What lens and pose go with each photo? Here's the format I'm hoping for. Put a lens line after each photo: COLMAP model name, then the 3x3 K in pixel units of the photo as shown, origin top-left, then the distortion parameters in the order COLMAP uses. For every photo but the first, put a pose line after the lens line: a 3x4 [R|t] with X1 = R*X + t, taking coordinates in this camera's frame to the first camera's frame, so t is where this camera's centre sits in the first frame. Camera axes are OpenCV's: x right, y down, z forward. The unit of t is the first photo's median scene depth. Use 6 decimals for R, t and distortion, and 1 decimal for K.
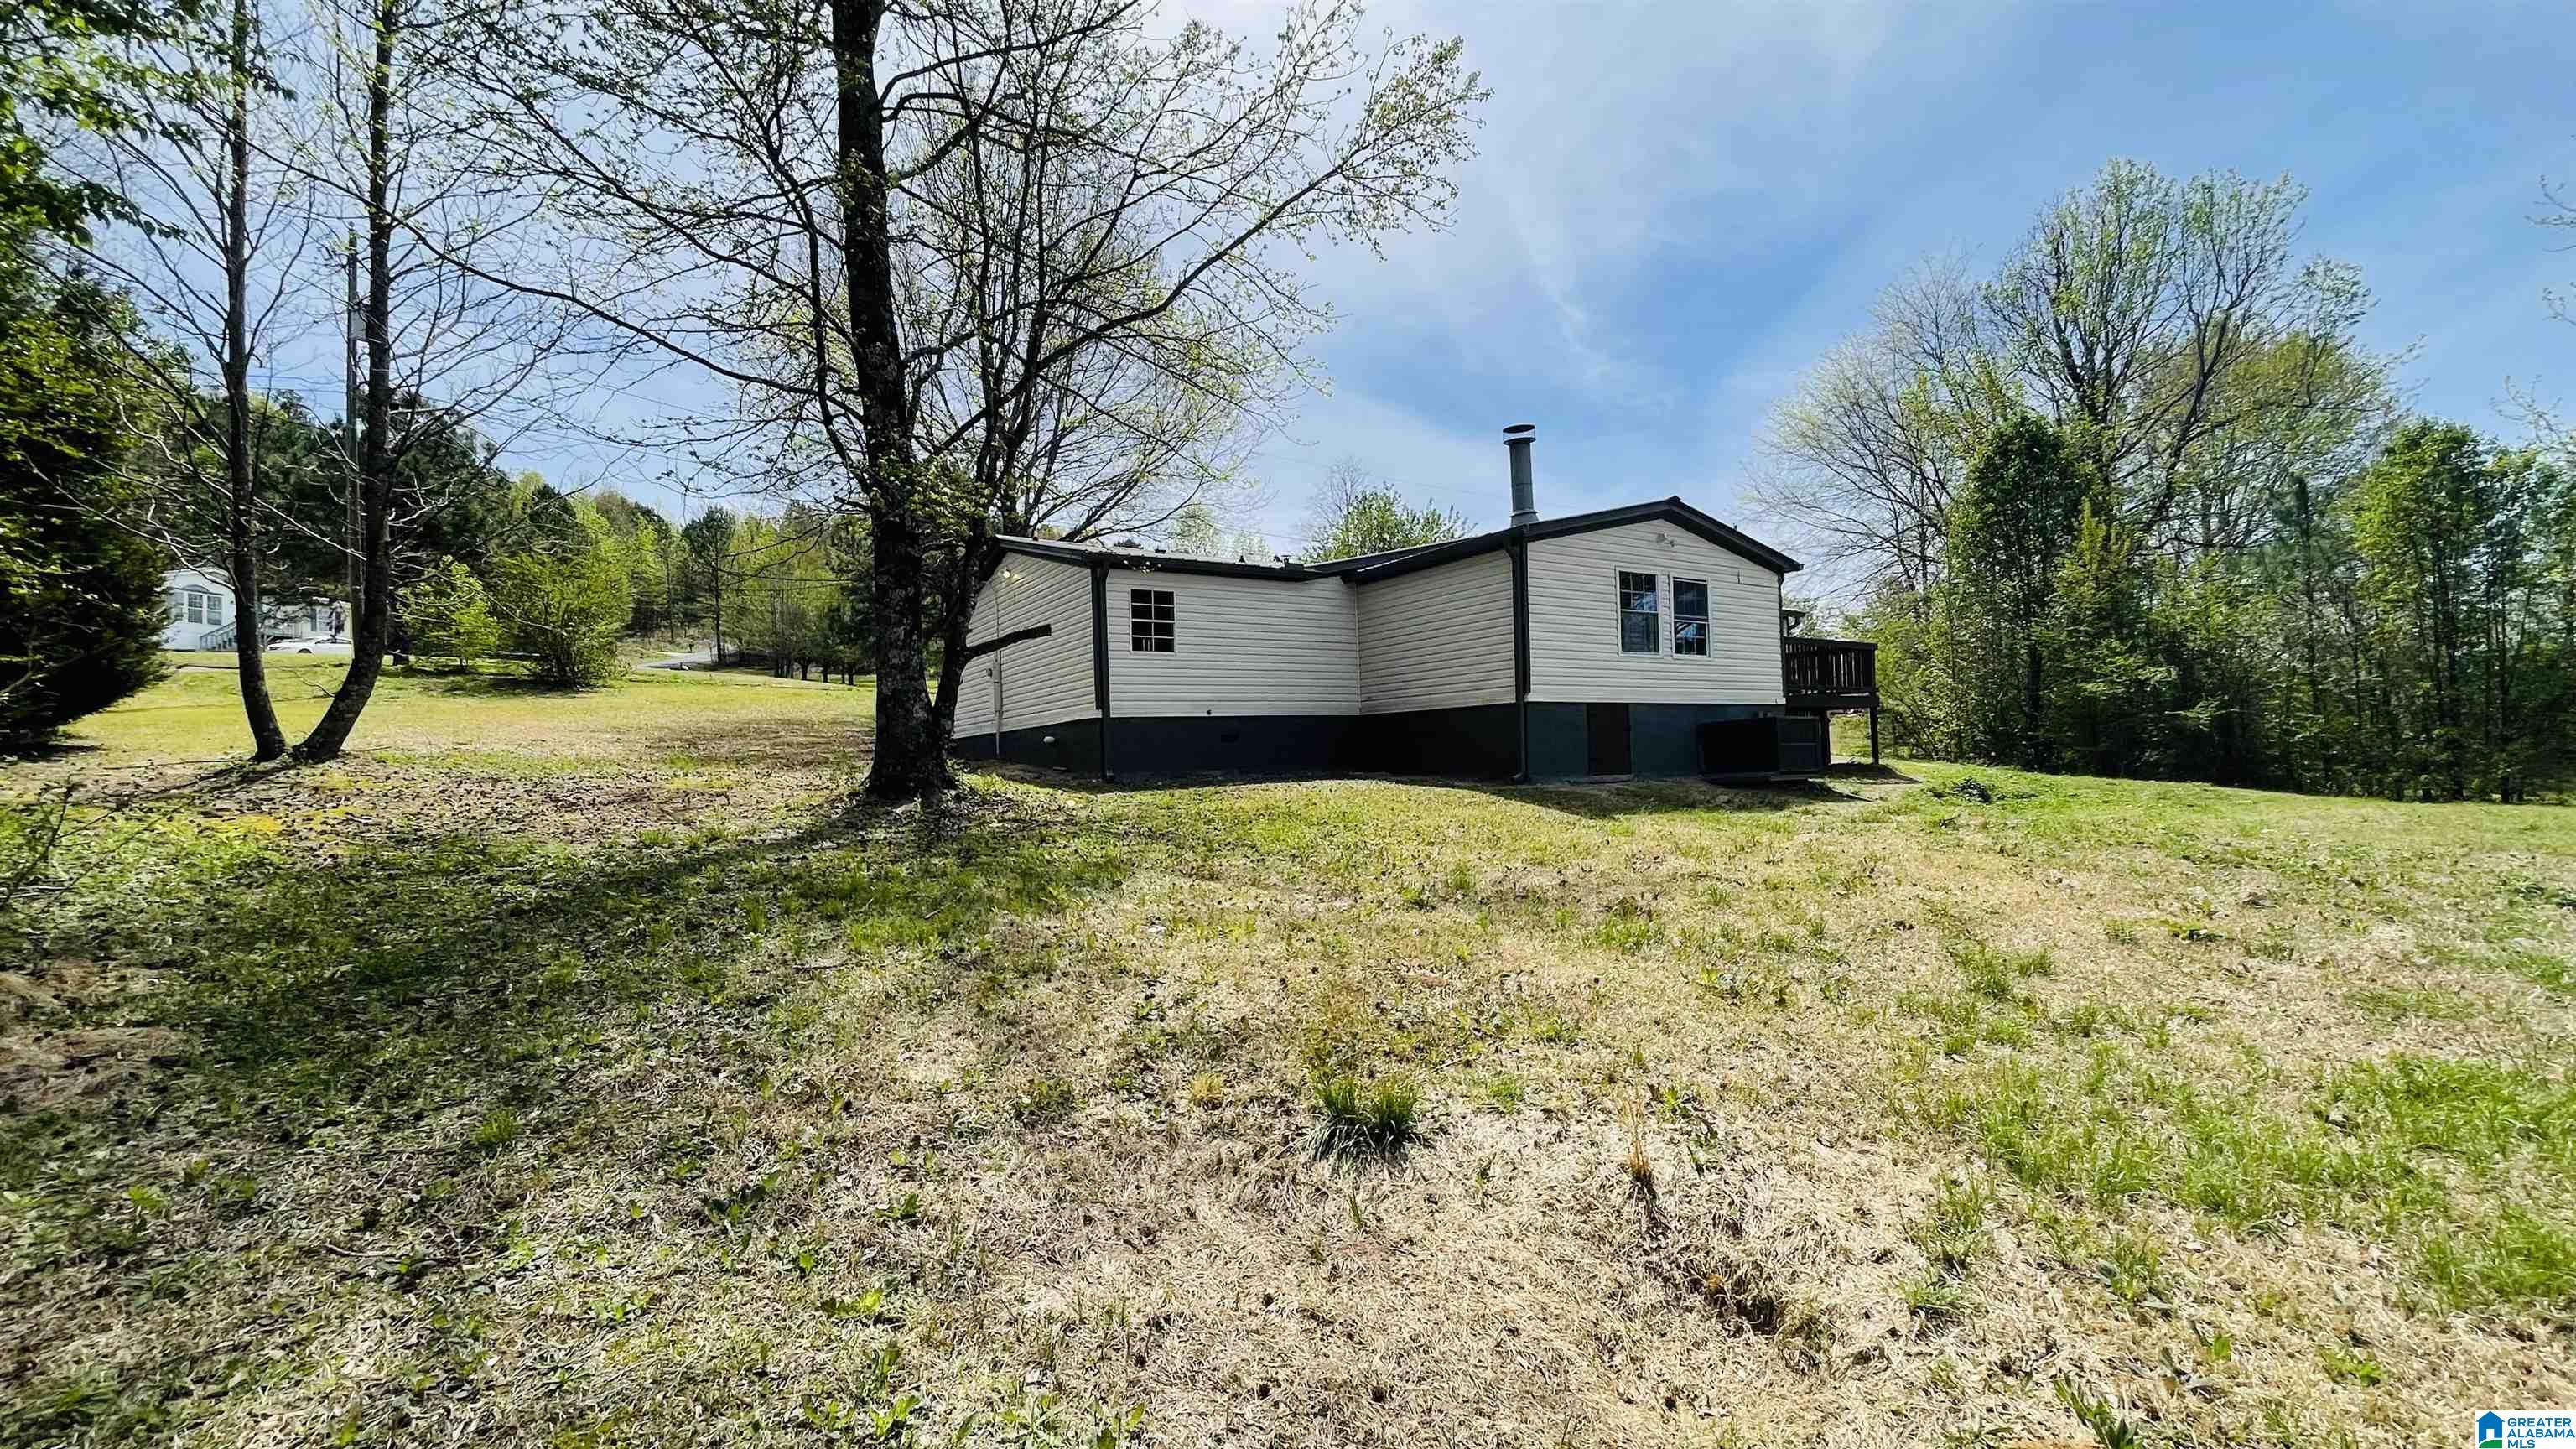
lens RADIAL K [[1054.0, 0, 1289.0], [0, 1054.0, 729.6], [0, 0, 1]] dist [0.001011, -0.000041]
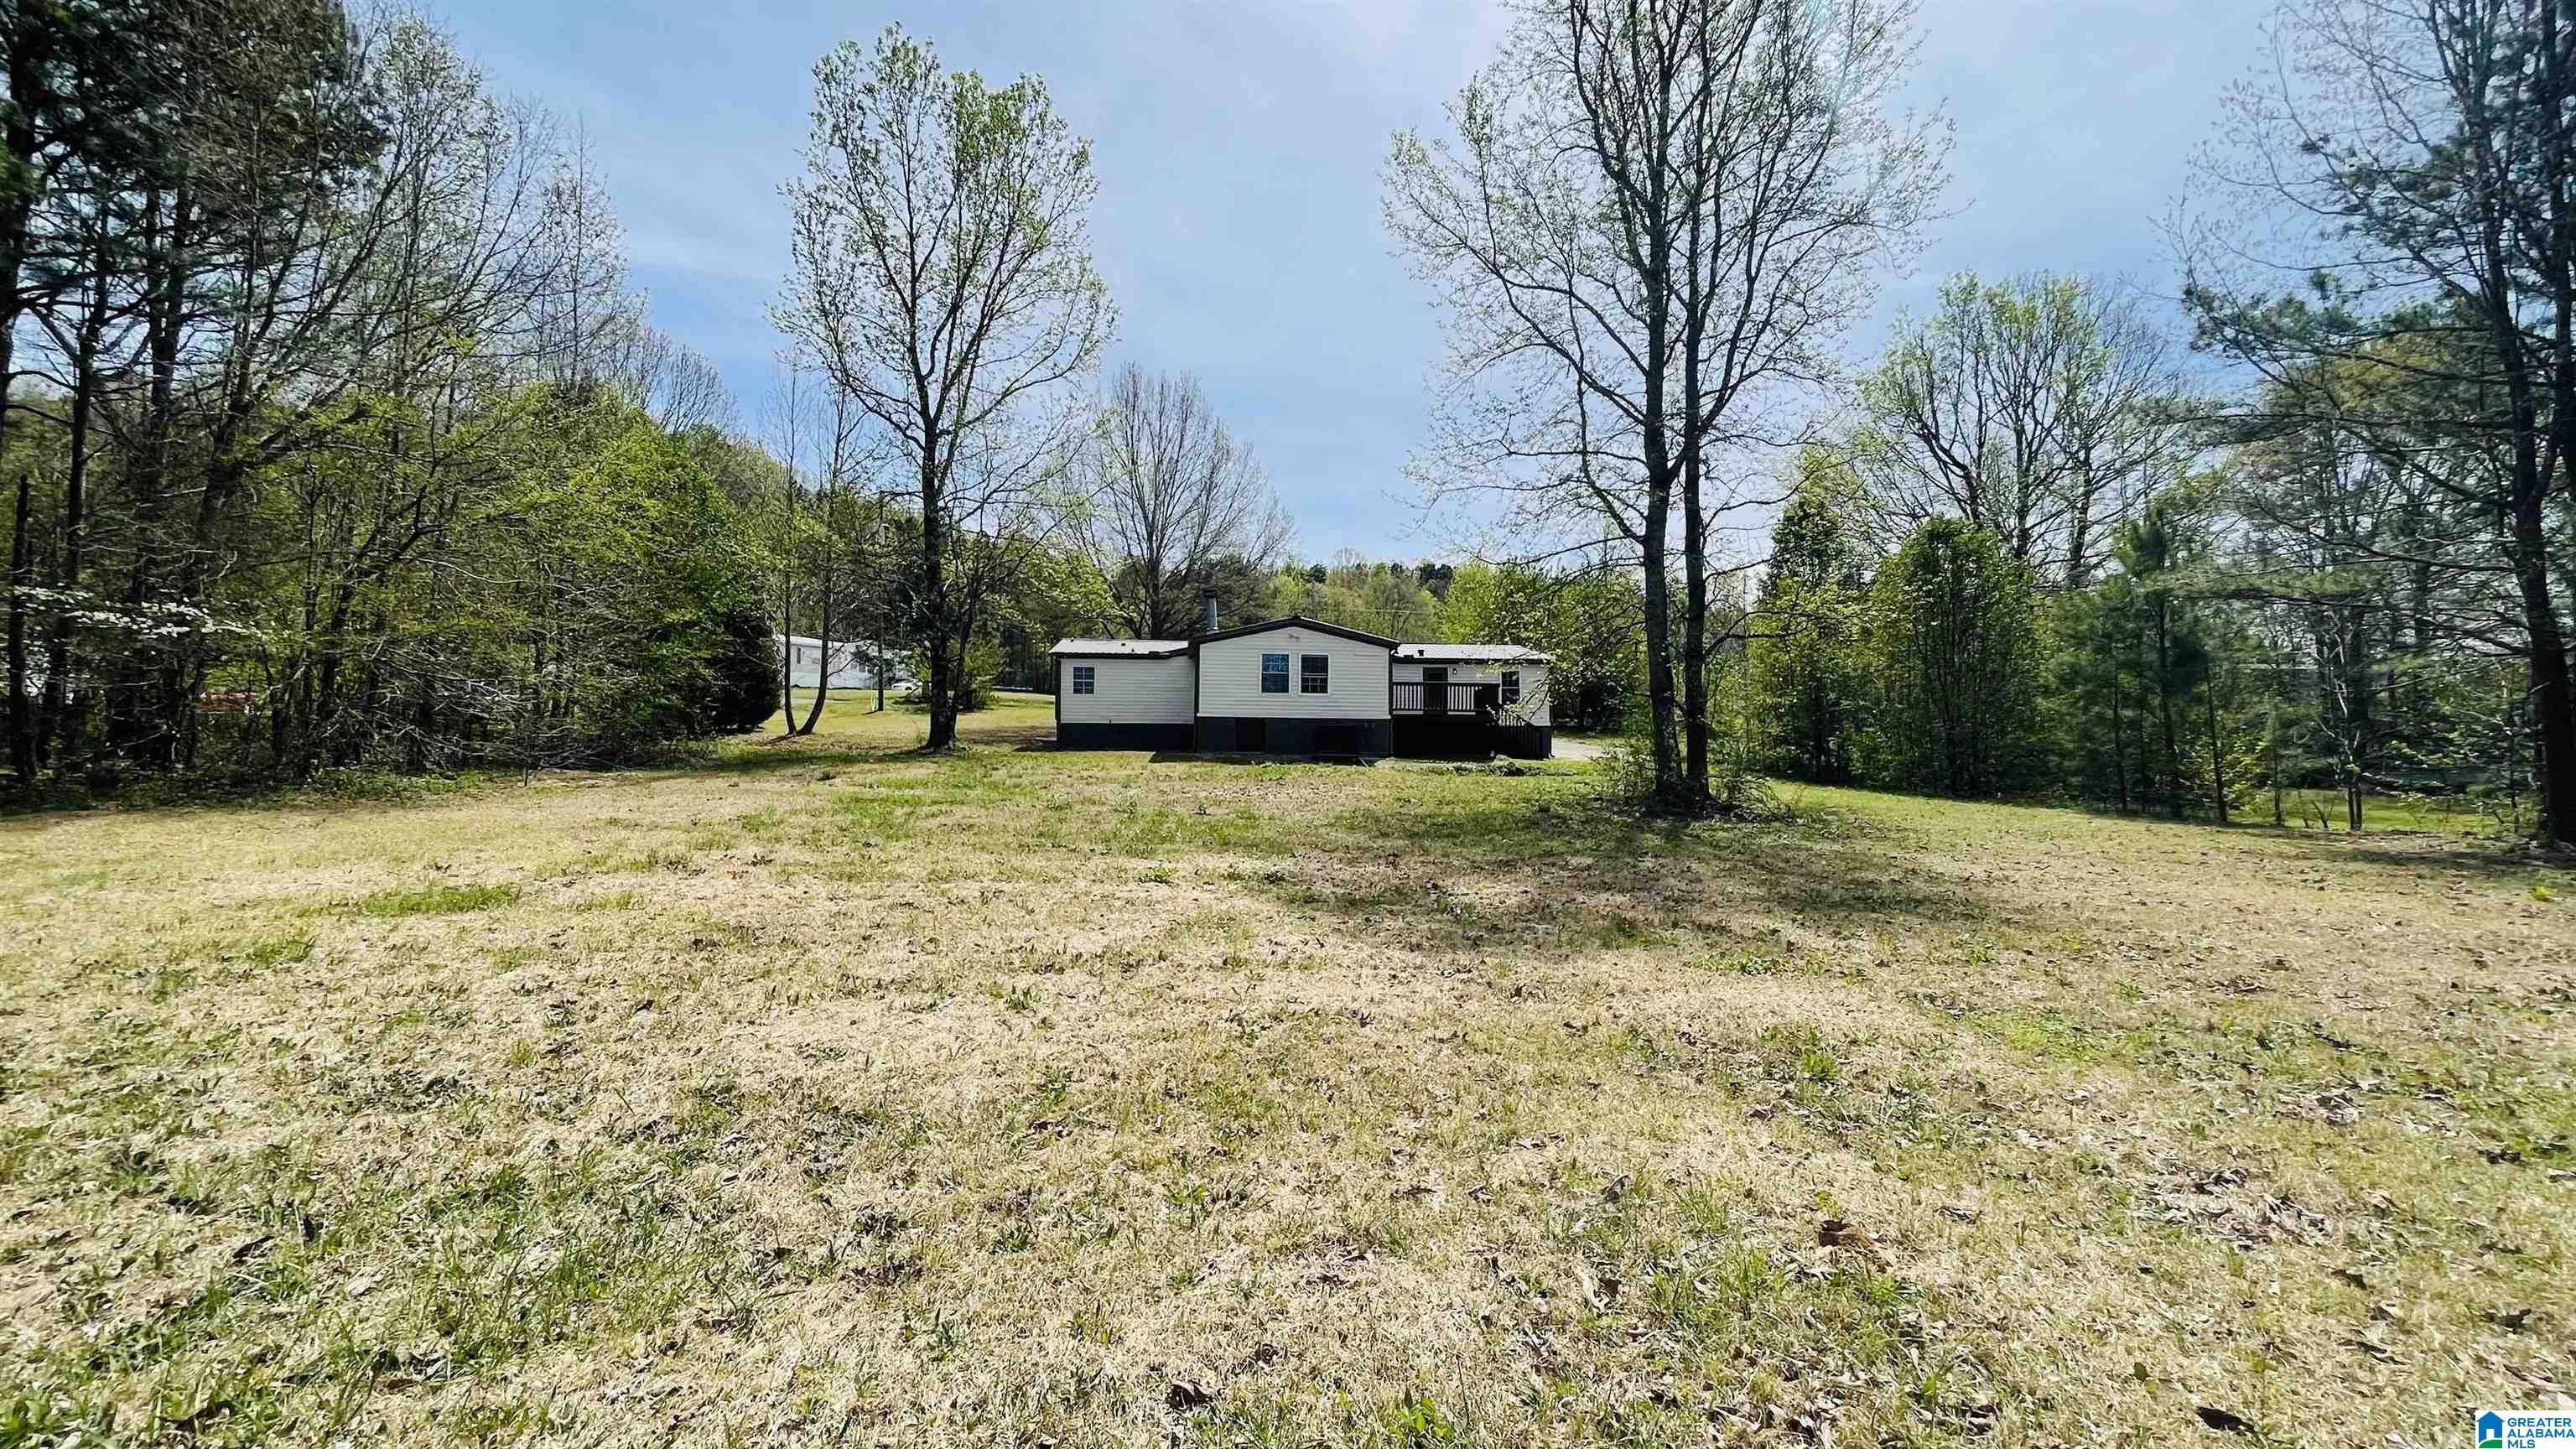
lens RADIAL K [[1054.0, 0, 1289.0], [0, 1054.0, 729.6], [0, 0, 1]] dist [0.001011, -0.000041]
pose [[0.890675, 0.009994, -0.454530, 1.282759], [-0.016609, 0.999806, -0.010563, 0.018267], [0.454337, 0.016958, 0.890669, -0.802375]]
